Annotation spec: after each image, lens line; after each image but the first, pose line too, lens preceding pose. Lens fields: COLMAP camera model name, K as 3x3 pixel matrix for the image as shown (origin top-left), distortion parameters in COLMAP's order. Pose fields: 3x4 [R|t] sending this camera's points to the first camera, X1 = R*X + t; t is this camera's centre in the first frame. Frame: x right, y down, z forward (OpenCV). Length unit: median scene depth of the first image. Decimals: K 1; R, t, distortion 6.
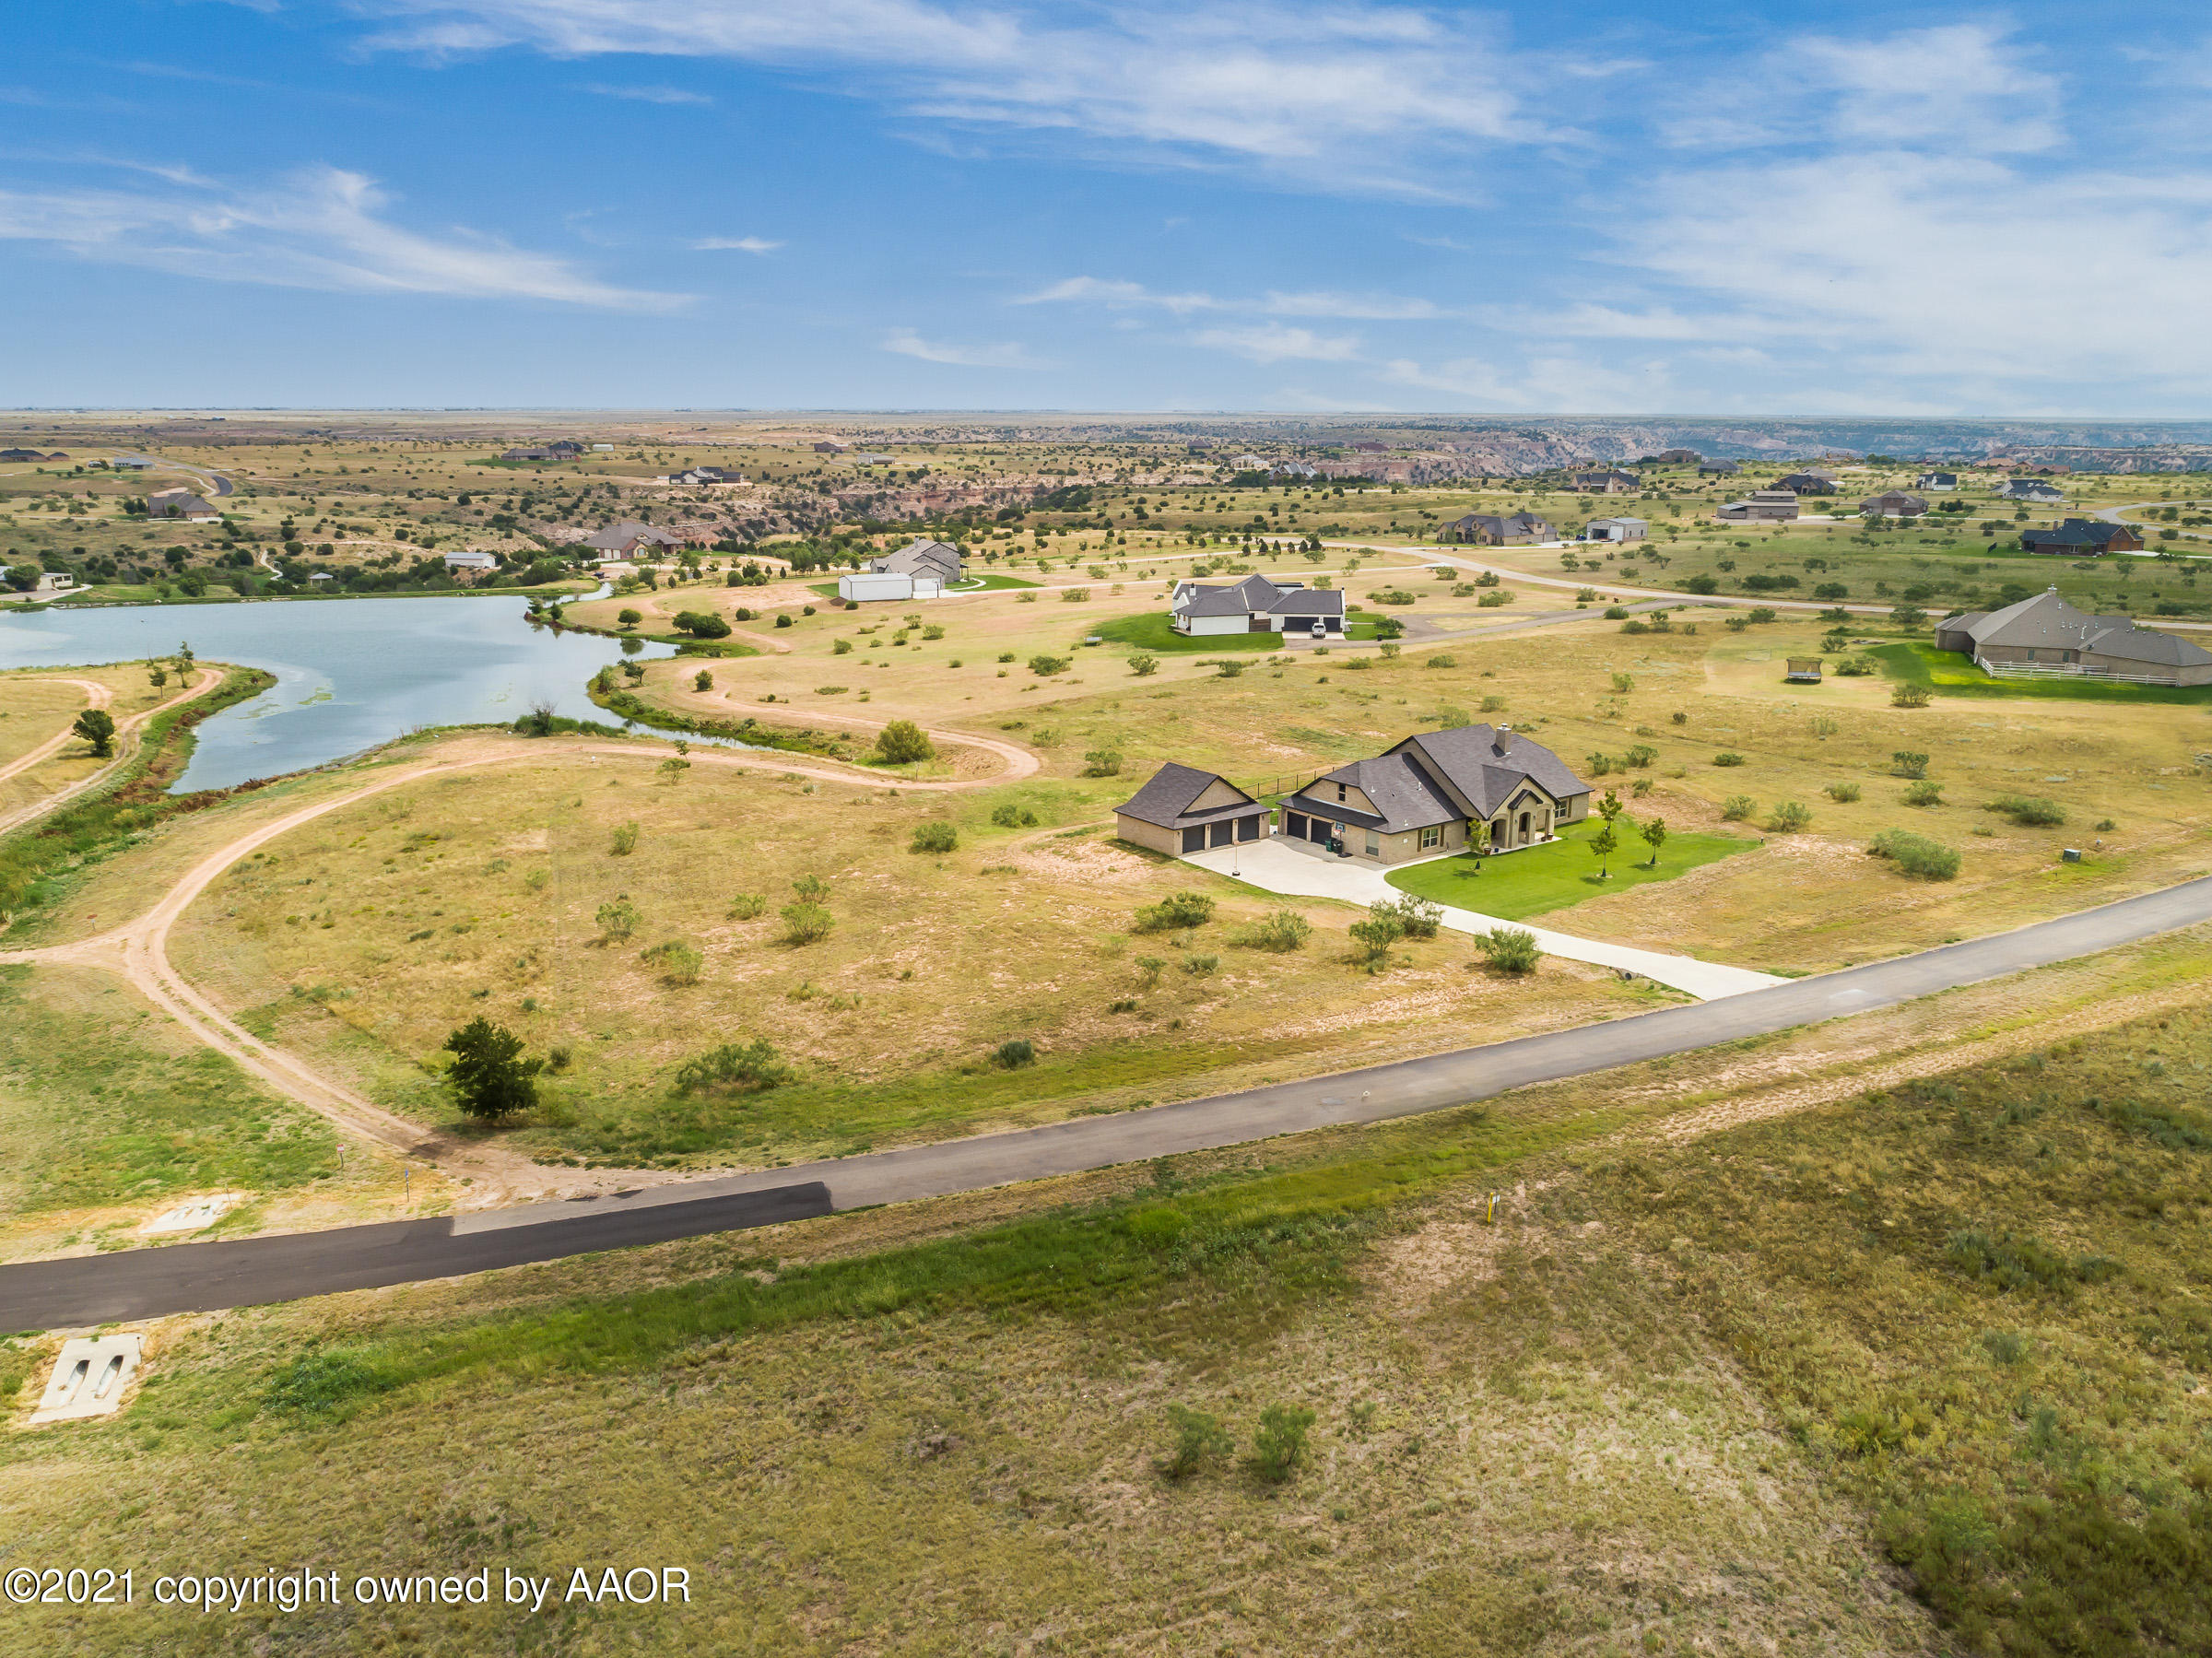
lens RADIAL K [[1649.6, 0, 1078.7], [0, 1649.6, 832.1], [0, 0, 1]] dist [-0.010945, -0.003888]
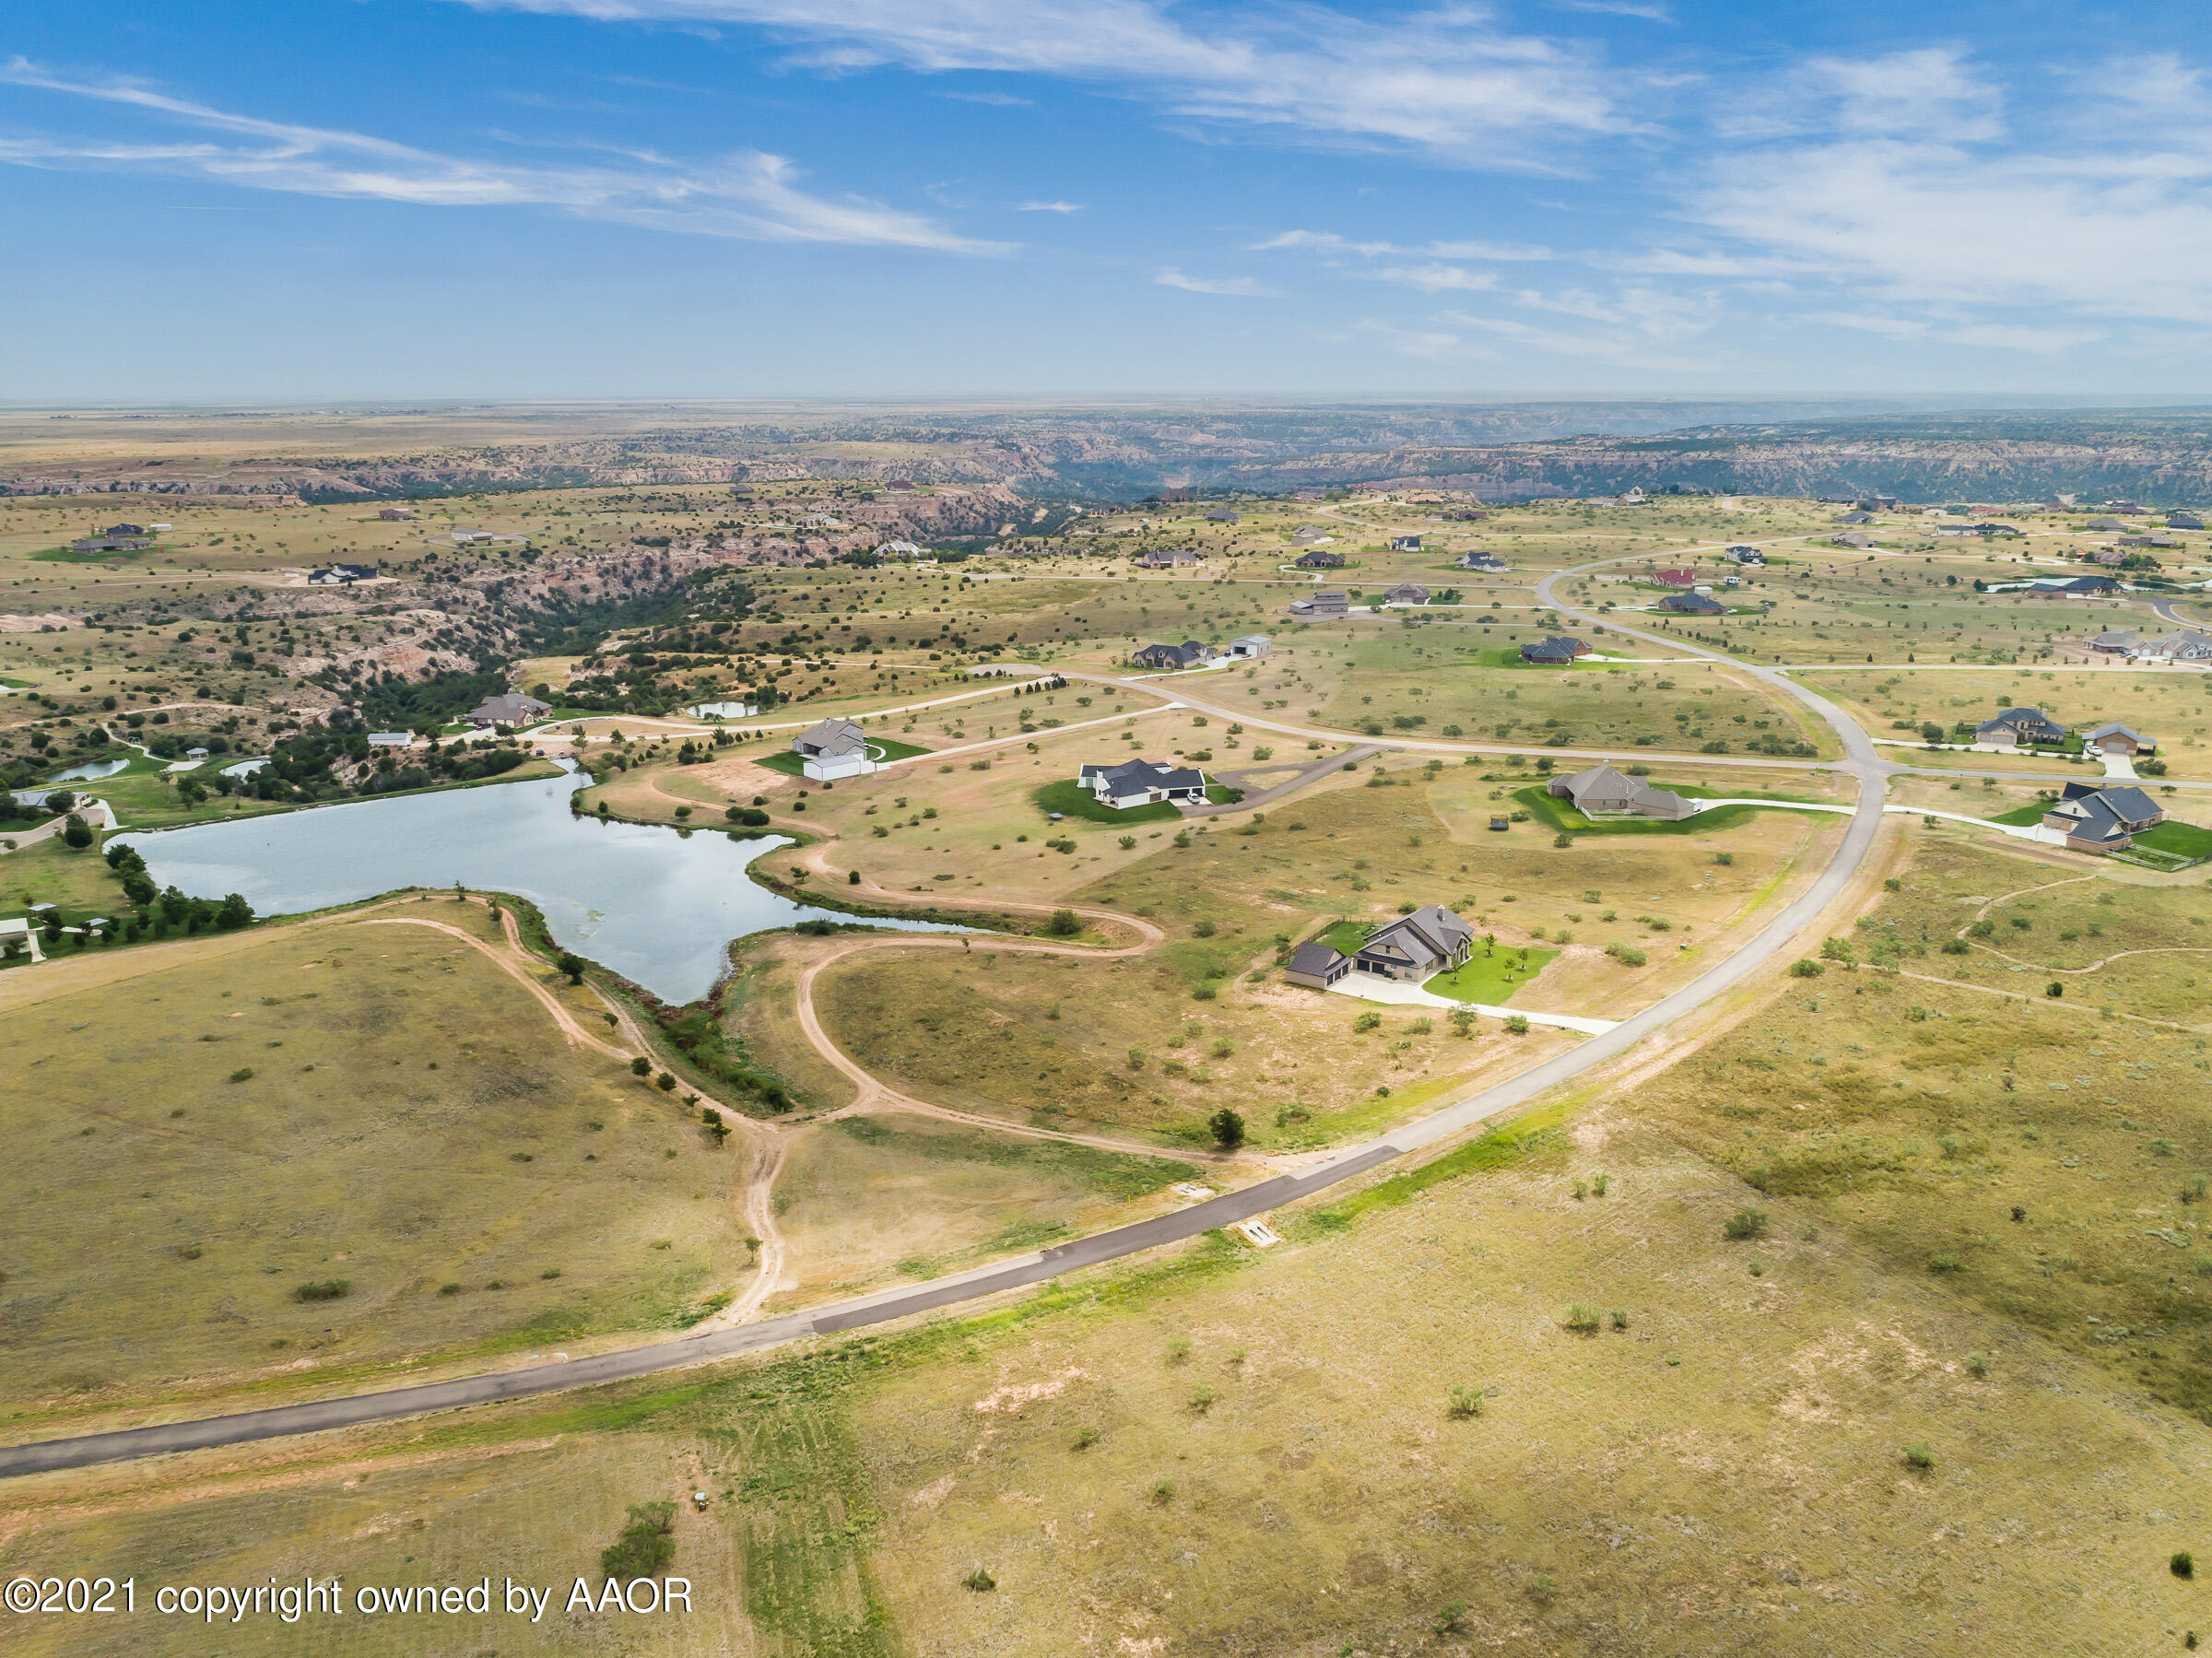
lens RADIAL K [[1633.1, 0, 1106.0], [0, 1633.1, 829.0], [0, 0, 1]] dist [0.006875, 0.007412]
pose [[0.944455, -0.088675, 0.316451, -0.848916], [0.087640, 0.995998, 0.017532, -0.249987], [-0.316739, 0.011175, 0.948447, -0.909337]]
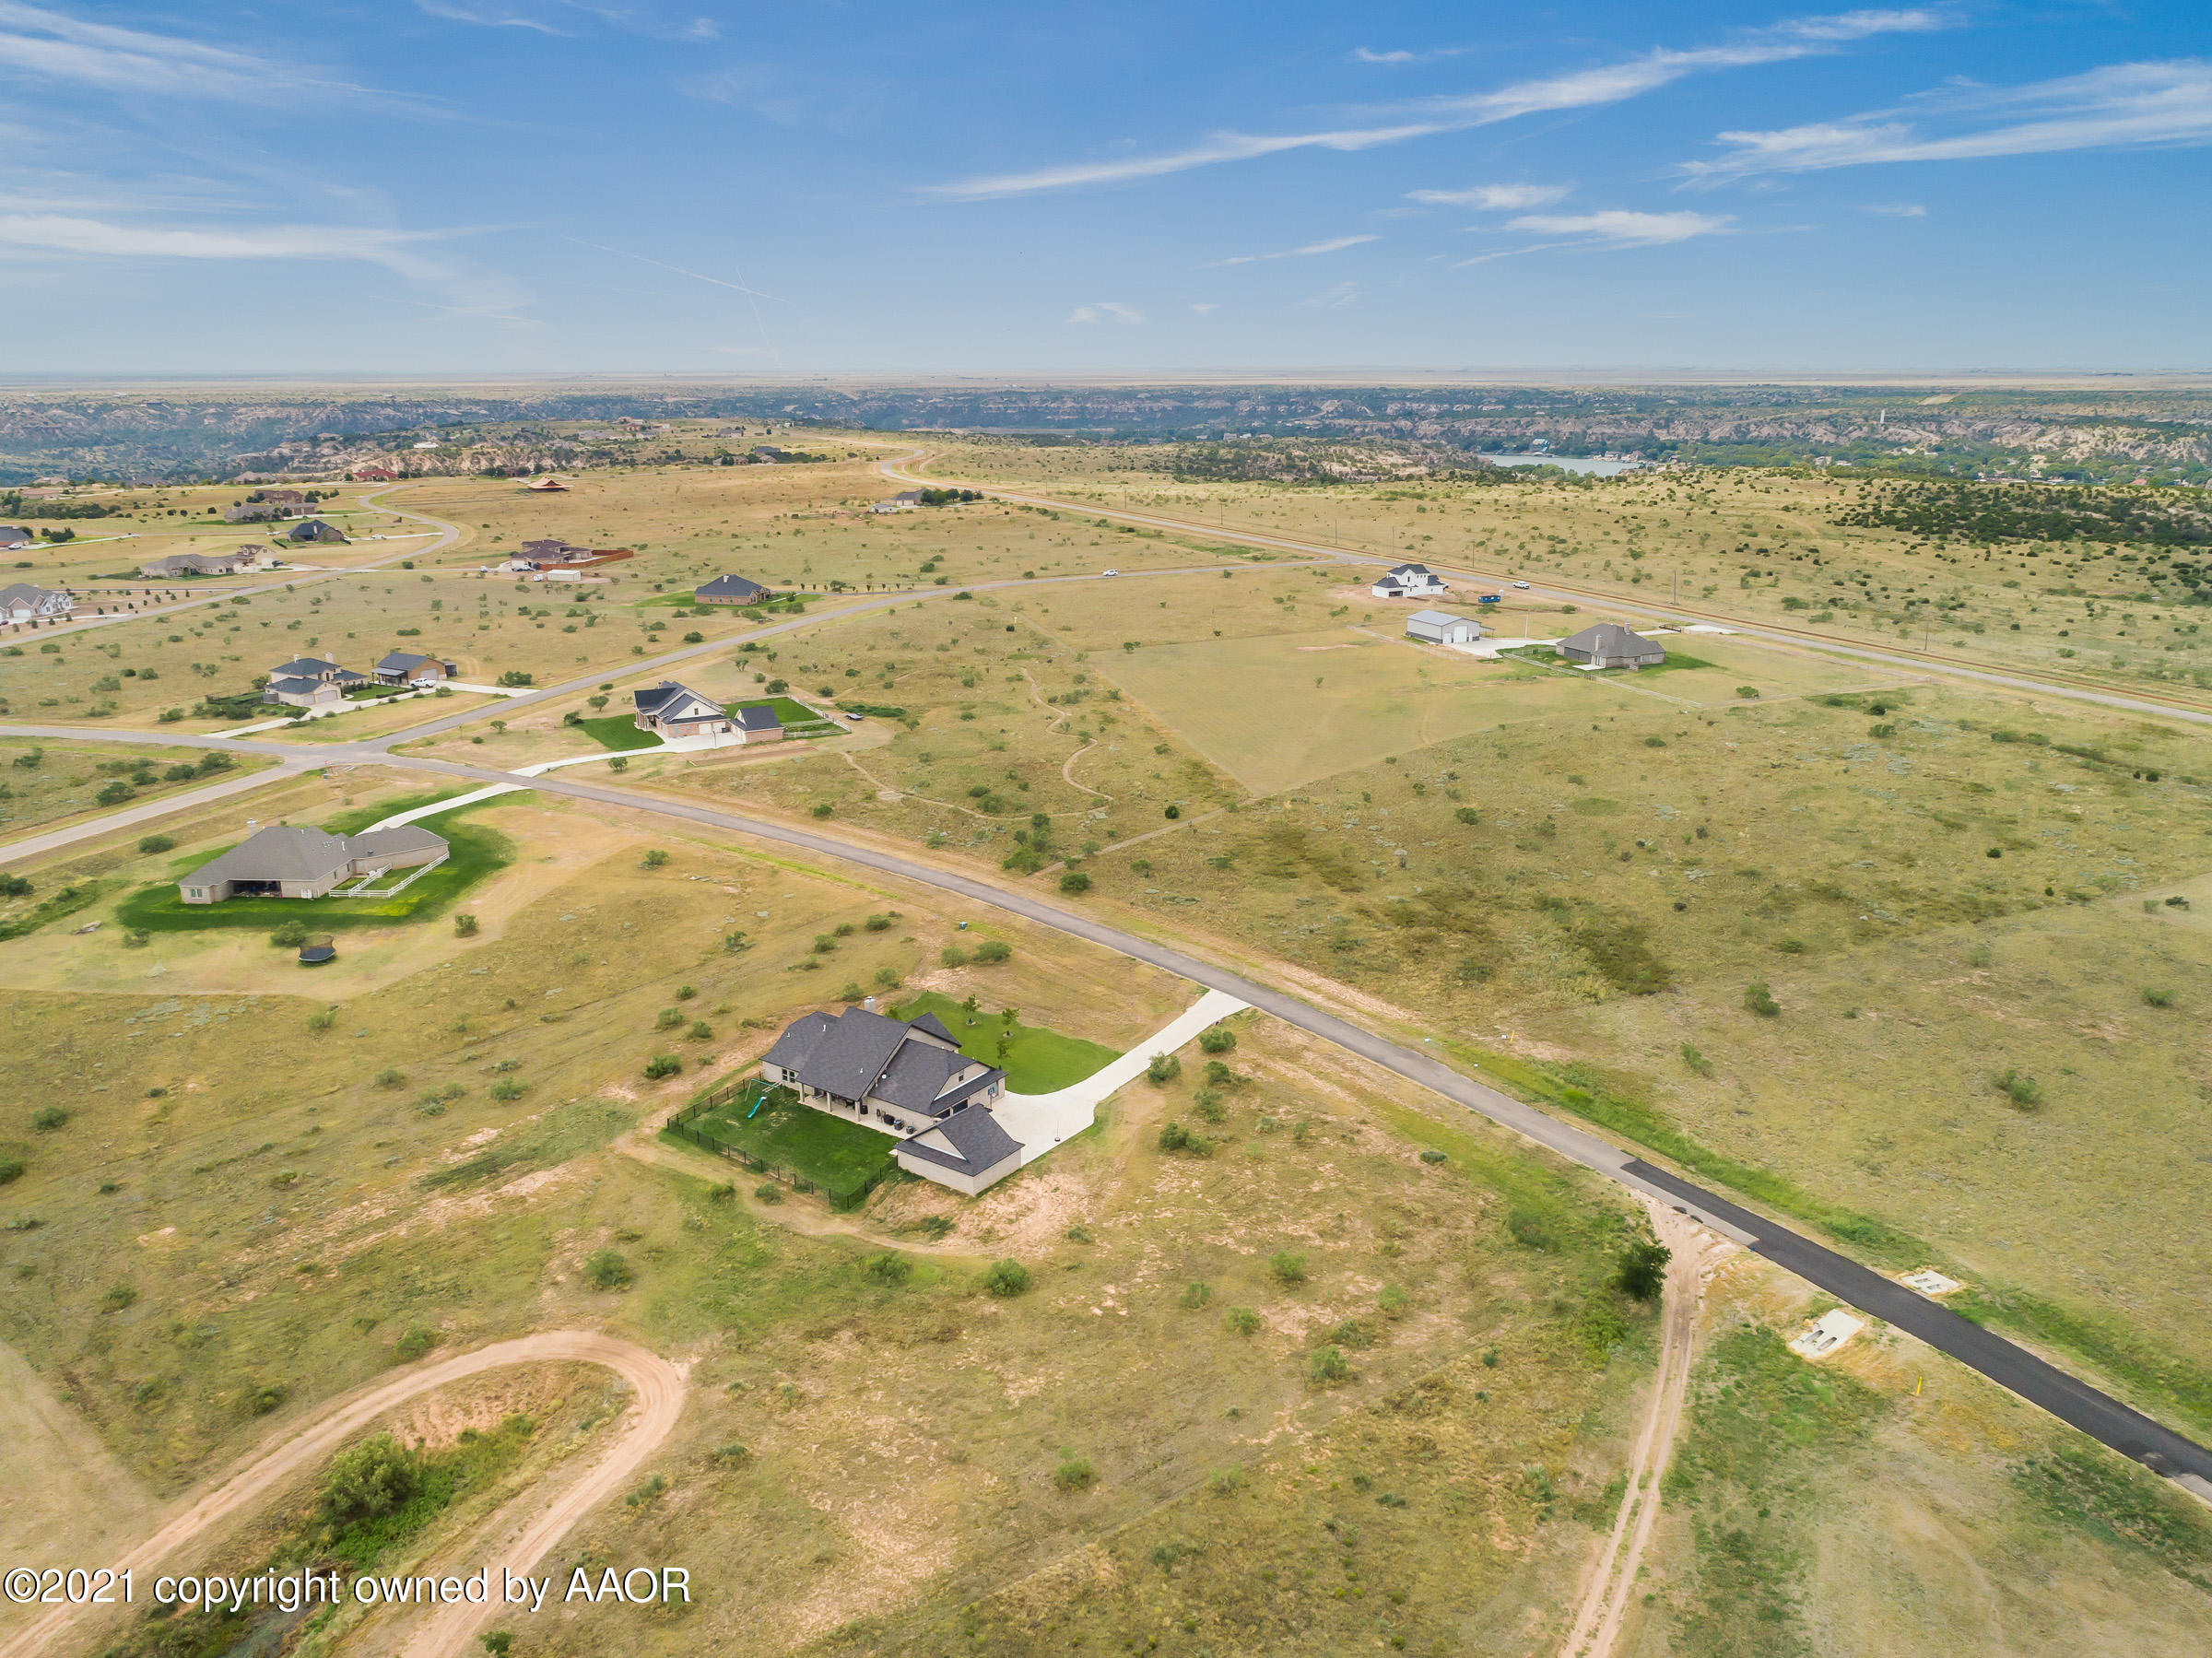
lens RADIAL K [[1647.8, 0, 1106.0], [0, 1647.8, 829.0], [0, 0, 1]] dist [-0.001836, 0.009003]
pose [[-0.293581, -0.262229, 0.919264, -1.042695], [0.247141, 0.908125, 0.337980, -0.623553], [-0.923435, 0.326413, -0.201800, 1.094481]]
